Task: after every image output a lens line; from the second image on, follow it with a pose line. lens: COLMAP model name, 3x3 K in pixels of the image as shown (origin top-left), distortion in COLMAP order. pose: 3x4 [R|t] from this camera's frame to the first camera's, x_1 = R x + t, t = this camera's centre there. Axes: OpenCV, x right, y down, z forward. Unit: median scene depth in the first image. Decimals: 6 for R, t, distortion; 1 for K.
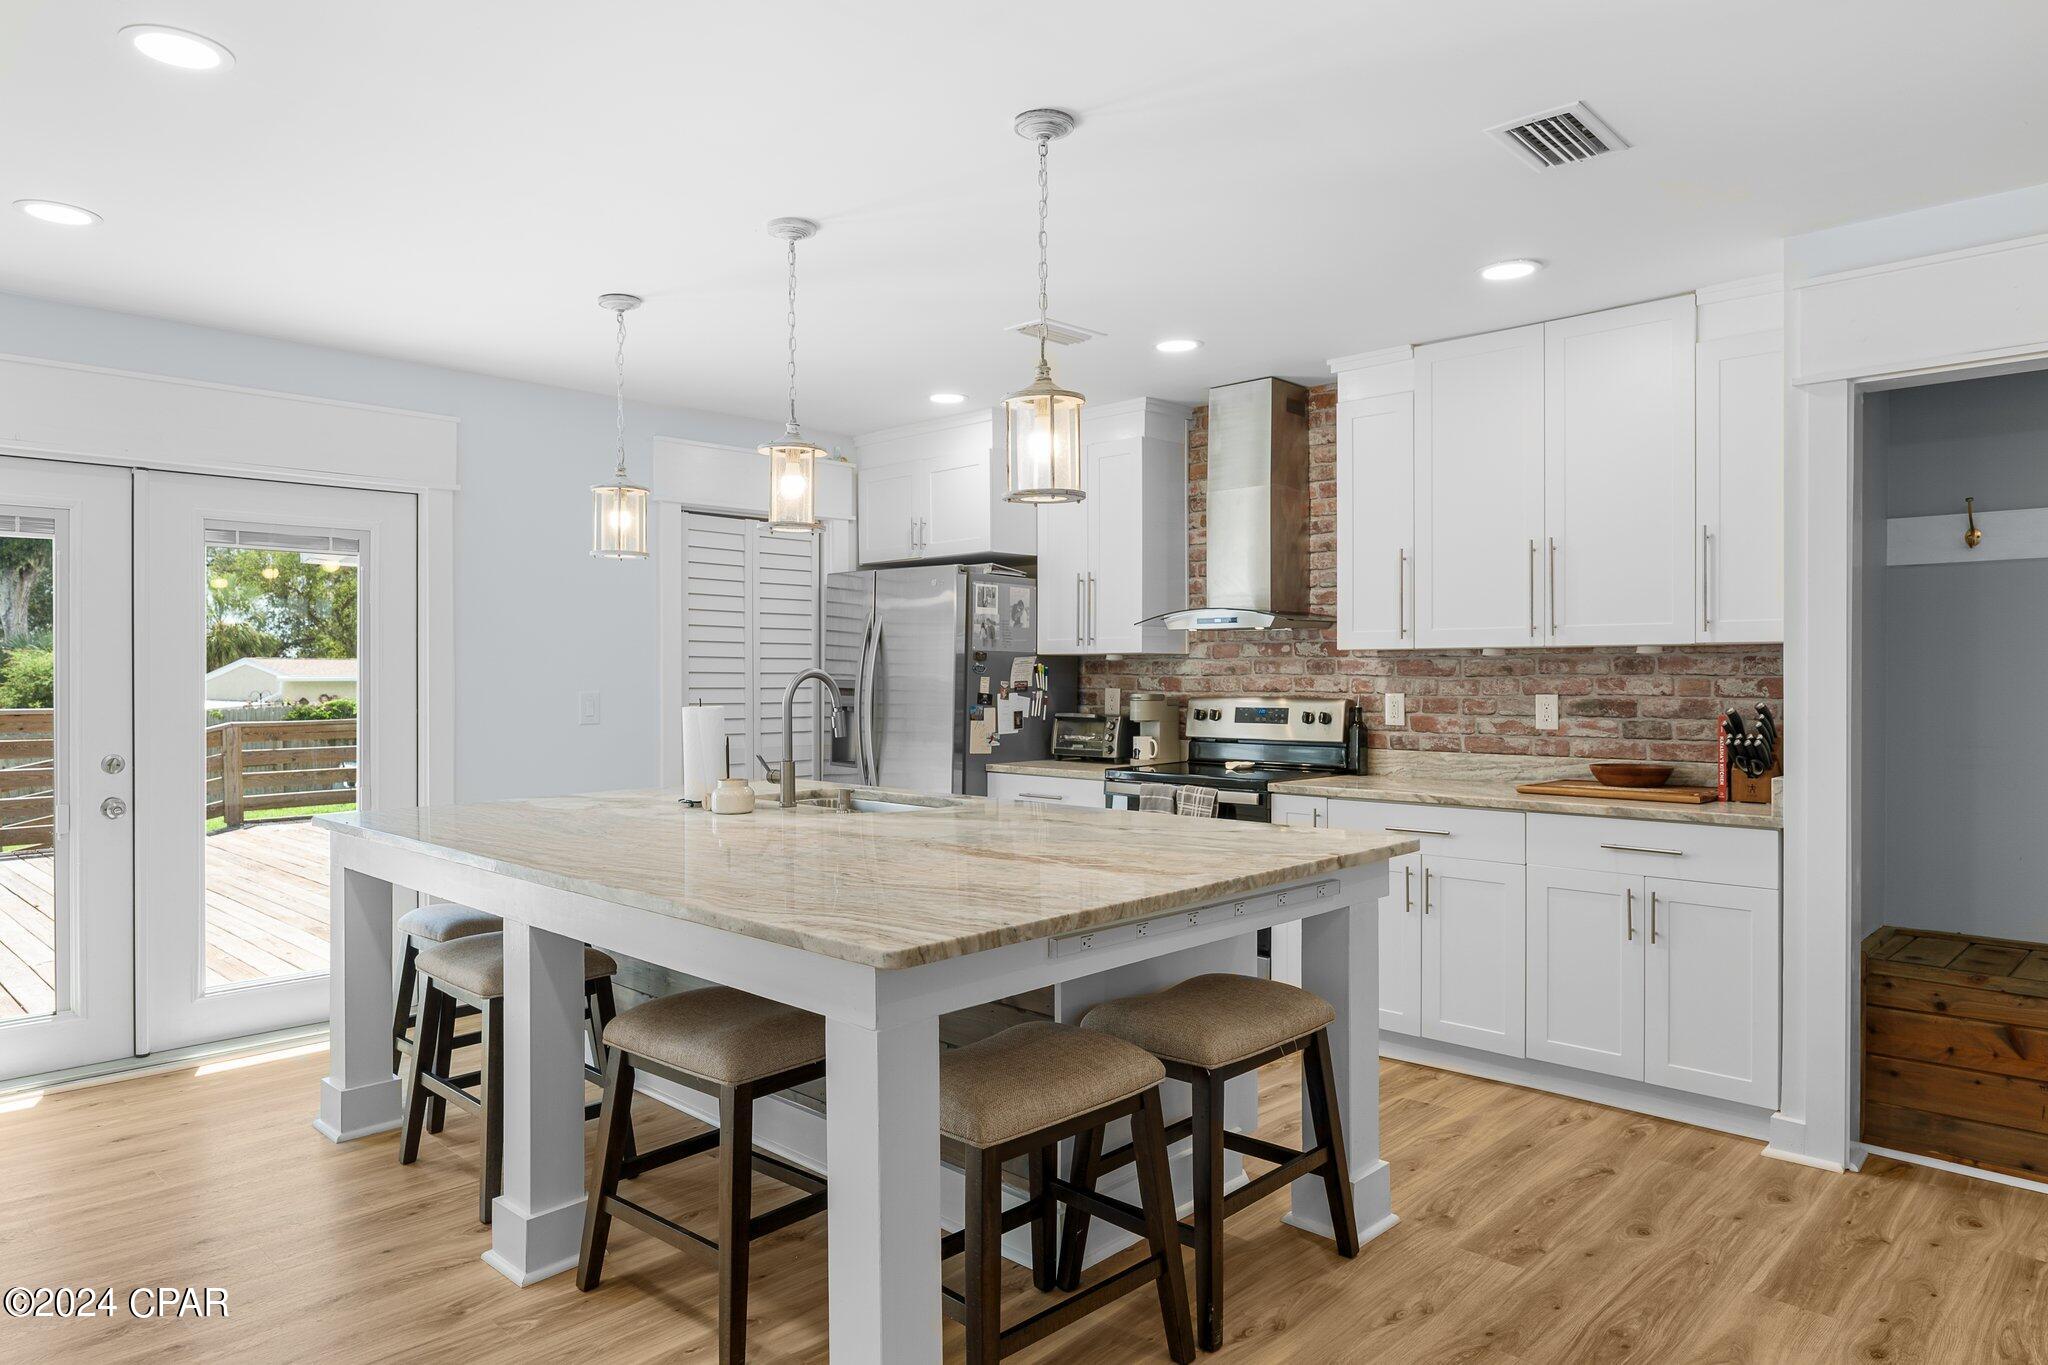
lens RADIAL K [[1276.1, 0, 1023.4], [0, 1276.1, 674.4], [0, 0, 1]] dist [0.004600, 0.001780]
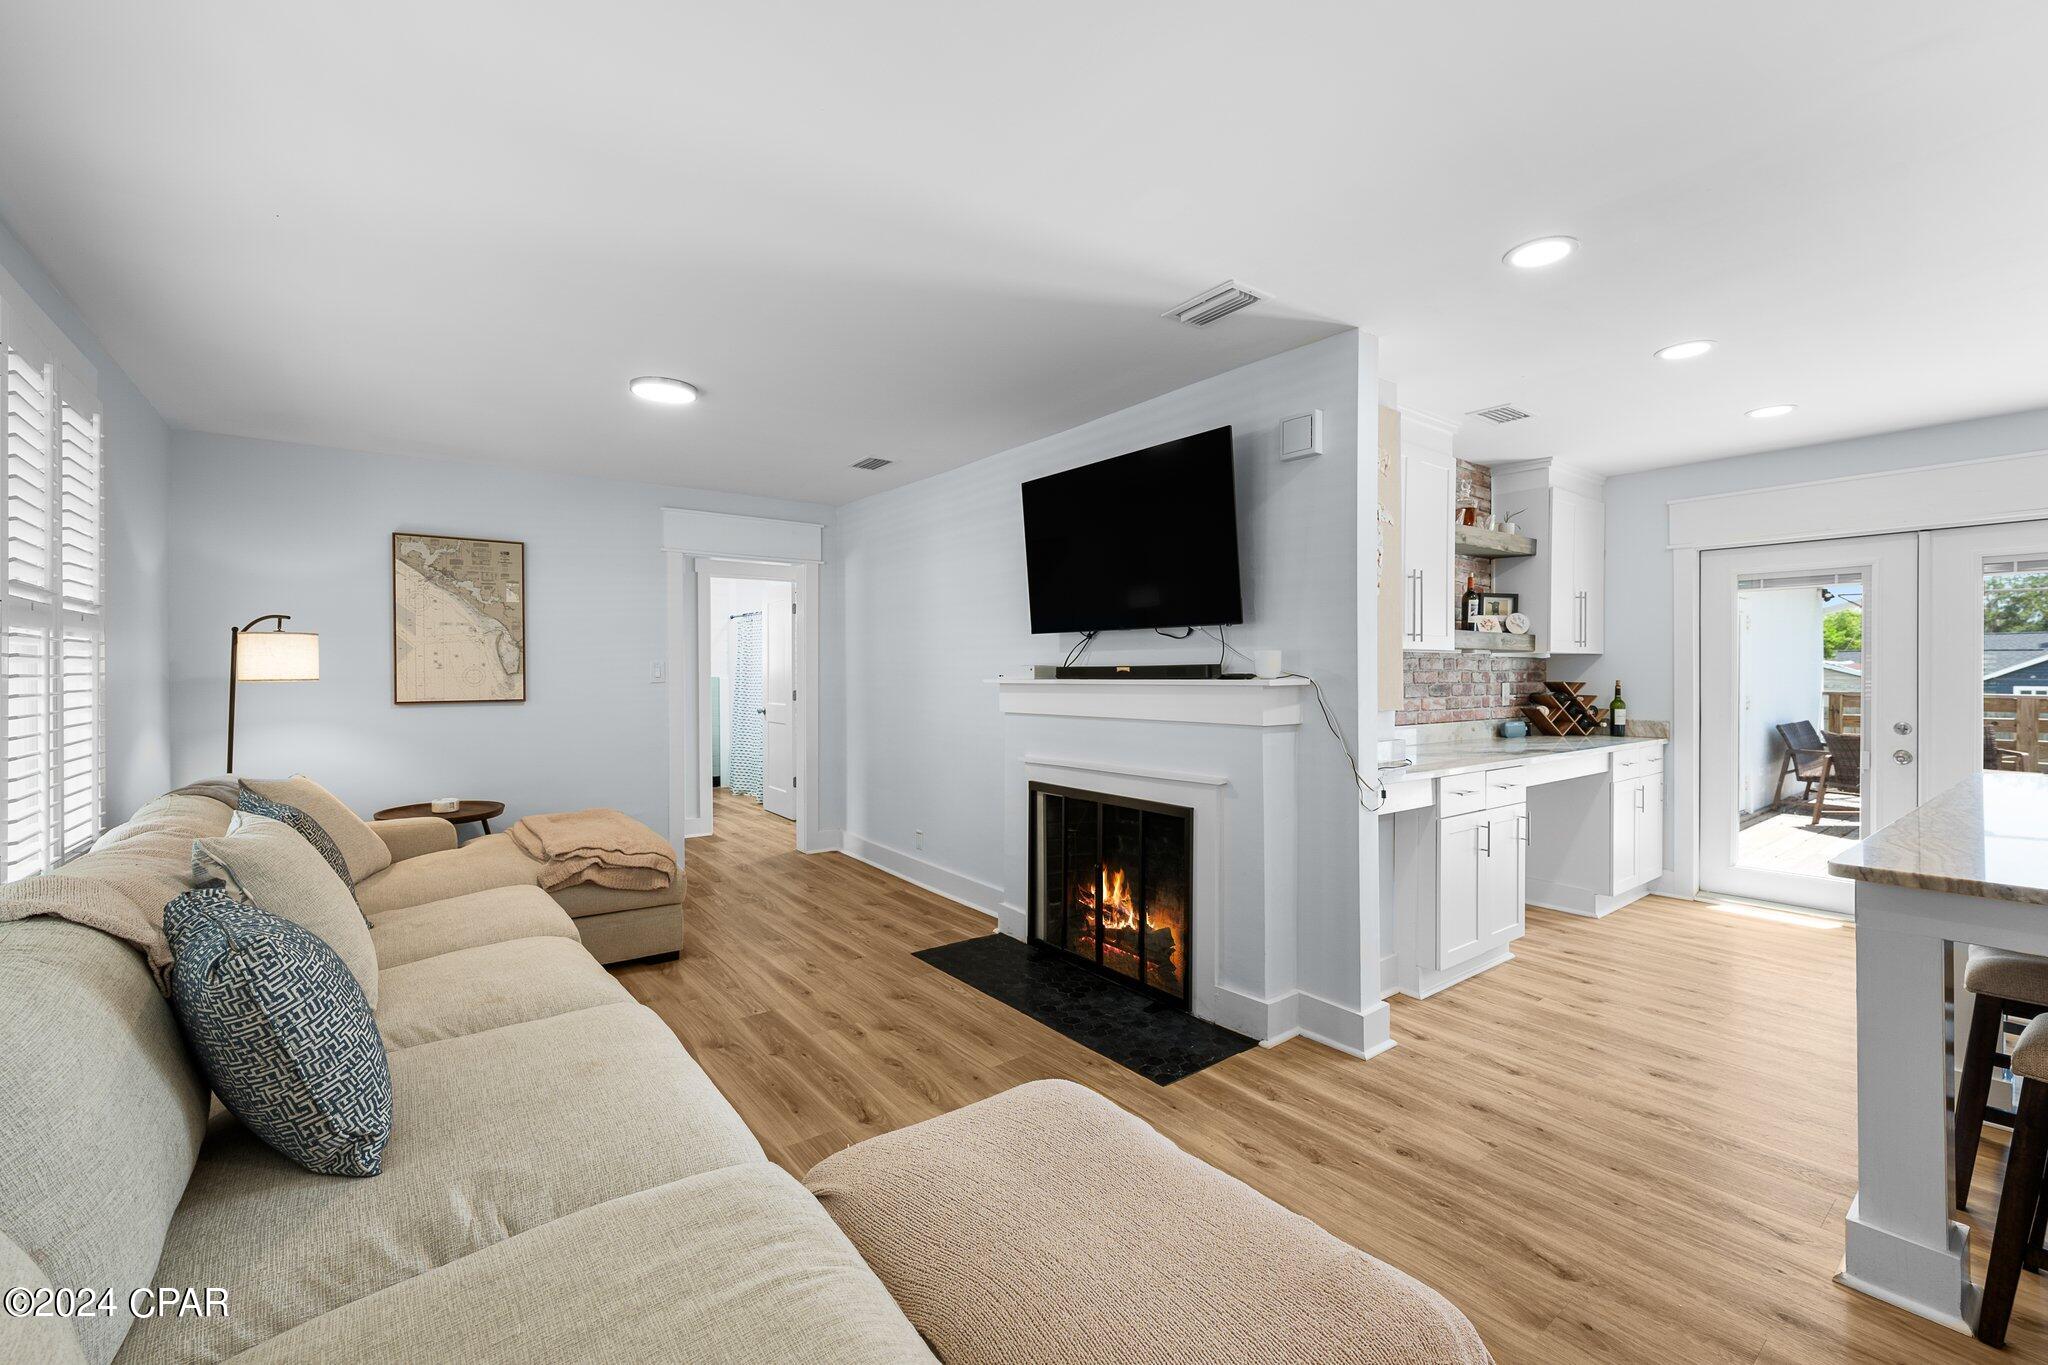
lens RADIAL K [[852.5, 0, 1014.6], [0, 852.5, 674.3], [0, 0, 1]] dist [0.001766, 0.000223]
pose [[-0.152738, 0.004996, -0.988254, 0.368285], [0.003601, 0.999983, 0.004499, -0.002111], [0.988260, -0.002871, -0.152754, 0.090556]]
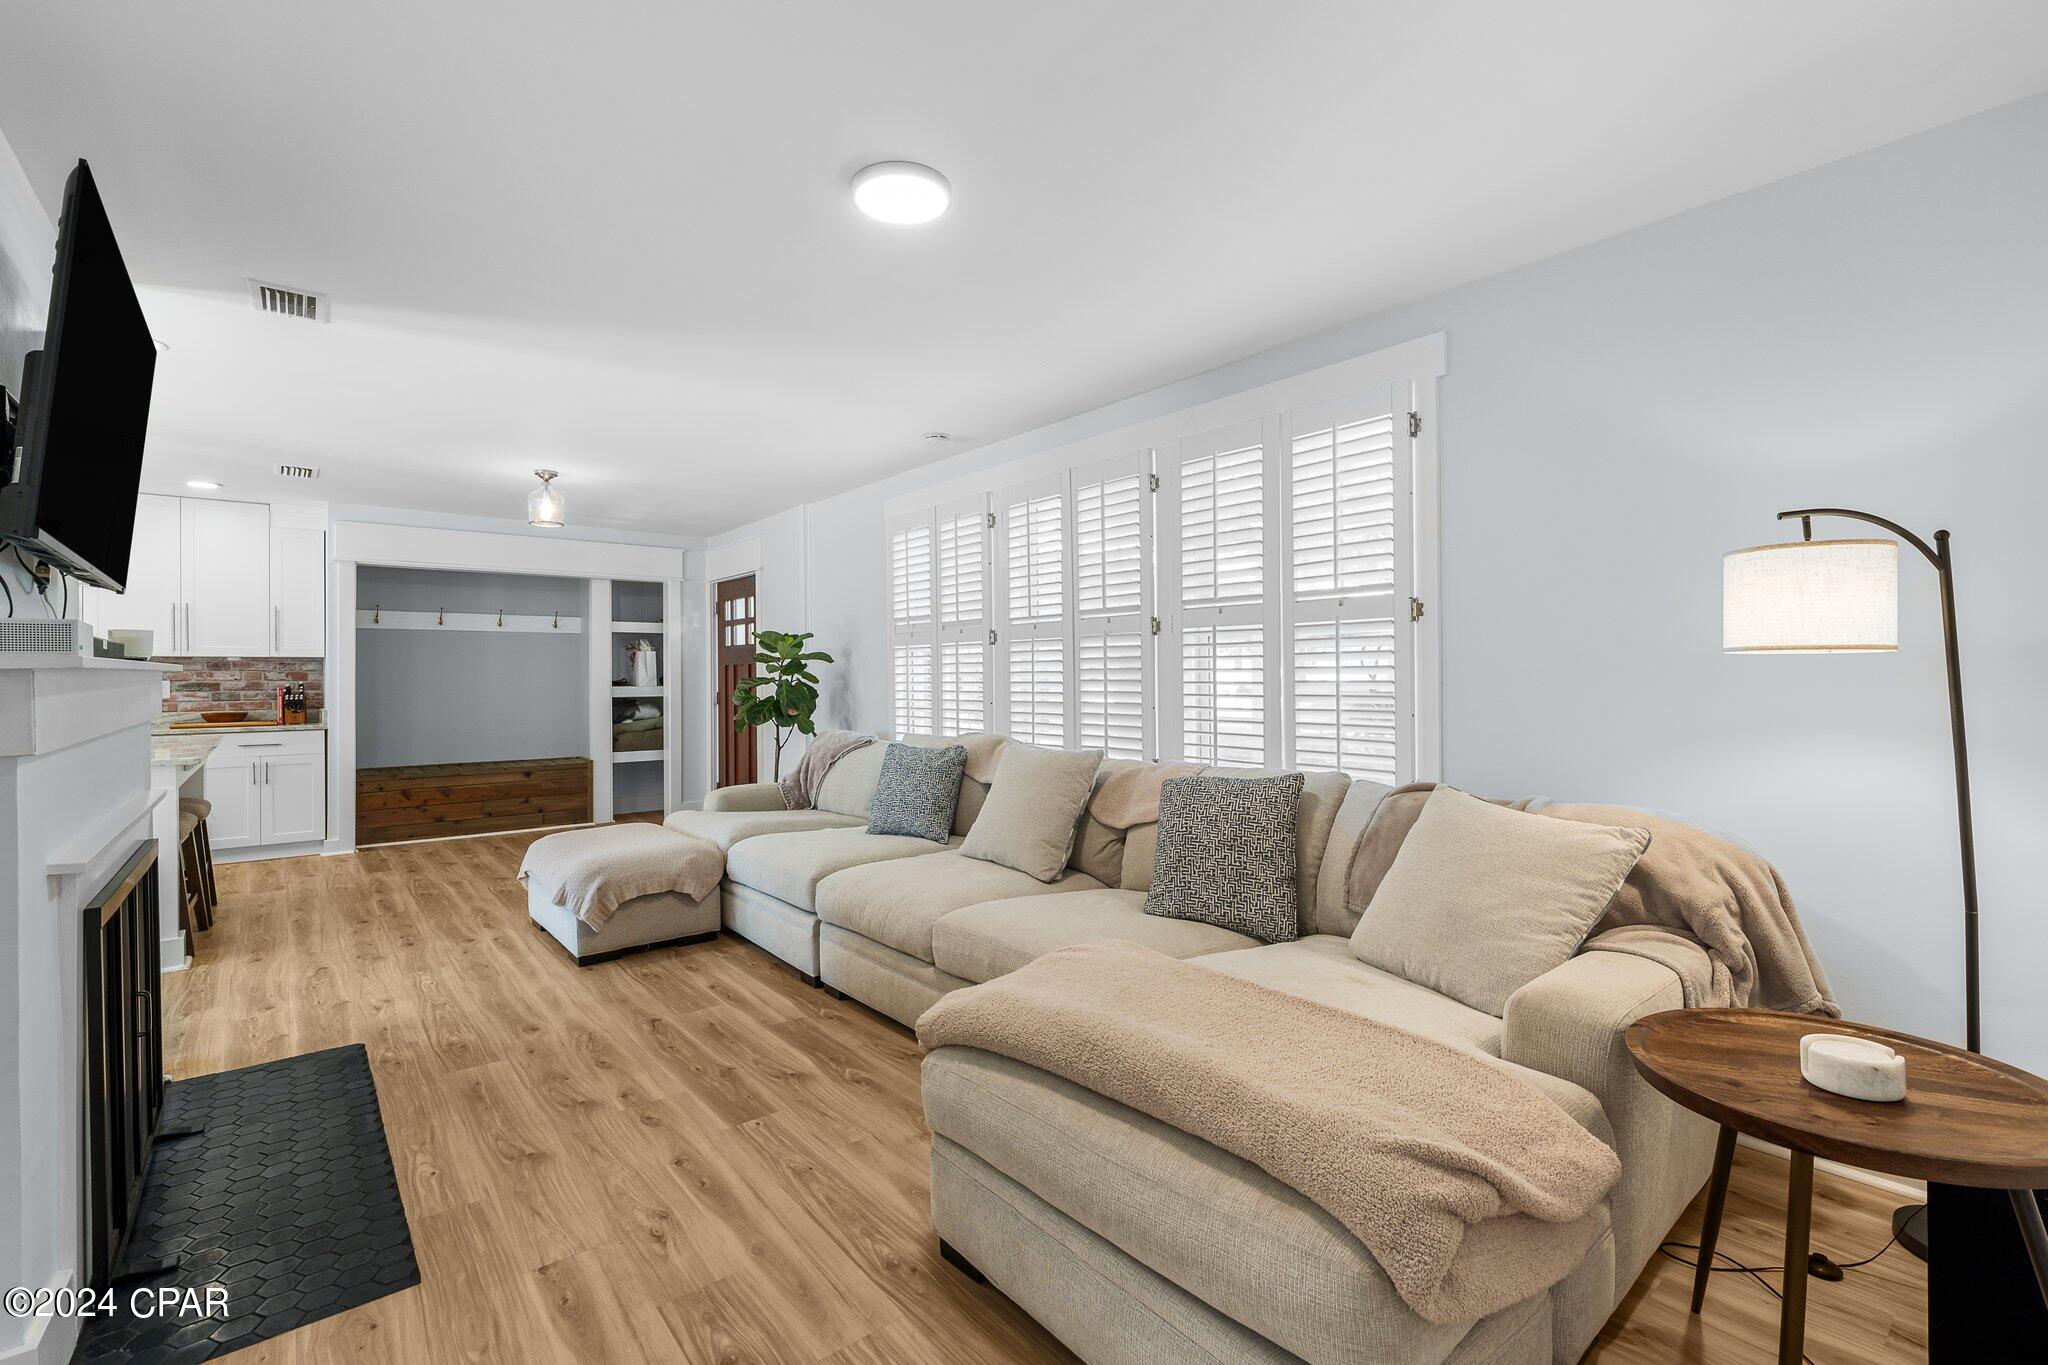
lens RADIAL K [[884.5, 0, 1016.1], [0, 884.5, 673.9], [0, 0, 1]] dist [-0.001977, -0.000154]
pose [[0.110094, 0.002752, 0.993917, -0.705706], [0.004666, 0.999984, -0.003285, 0.014405], [-0.993910, 0.005000, 0.110080, -0.398054]]
